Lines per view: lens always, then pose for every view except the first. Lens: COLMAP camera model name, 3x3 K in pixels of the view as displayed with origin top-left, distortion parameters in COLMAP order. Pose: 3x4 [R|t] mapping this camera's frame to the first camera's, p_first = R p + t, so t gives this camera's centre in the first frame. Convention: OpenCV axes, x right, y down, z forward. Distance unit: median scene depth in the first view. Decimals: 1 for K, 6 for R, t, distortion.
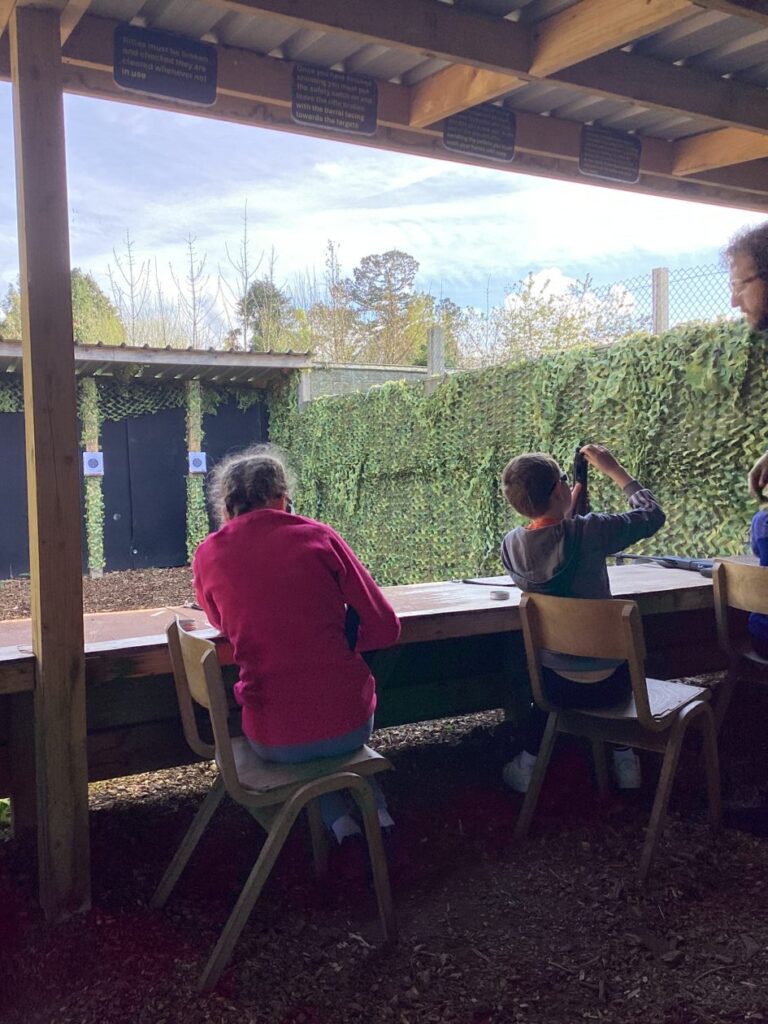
lens RADIAL K [[990.4, 0, 384.0], [0, 990.4, 512.0], [0, 0, 1]] dist [0.147563, -0.275084]
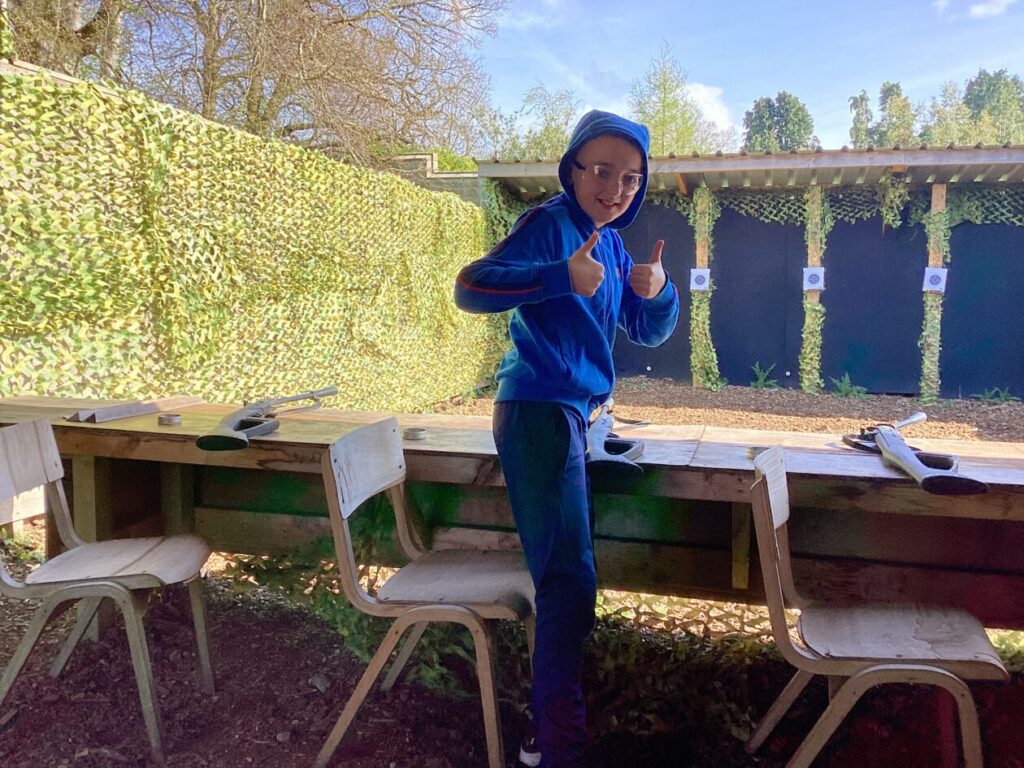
lens RADIAL K [[990.4, 0, 535.8], [0, 990.4, 385.8], [0, 0, 1]] dist [0.147563, -0.275084]
pose [[0.654897, 0.113048, -0.747215, 0.442998], [-0.068559, 0.993558, 0.090229, -0.026372], [0.752602, -0.007863, 0.658429, 0.299952]]
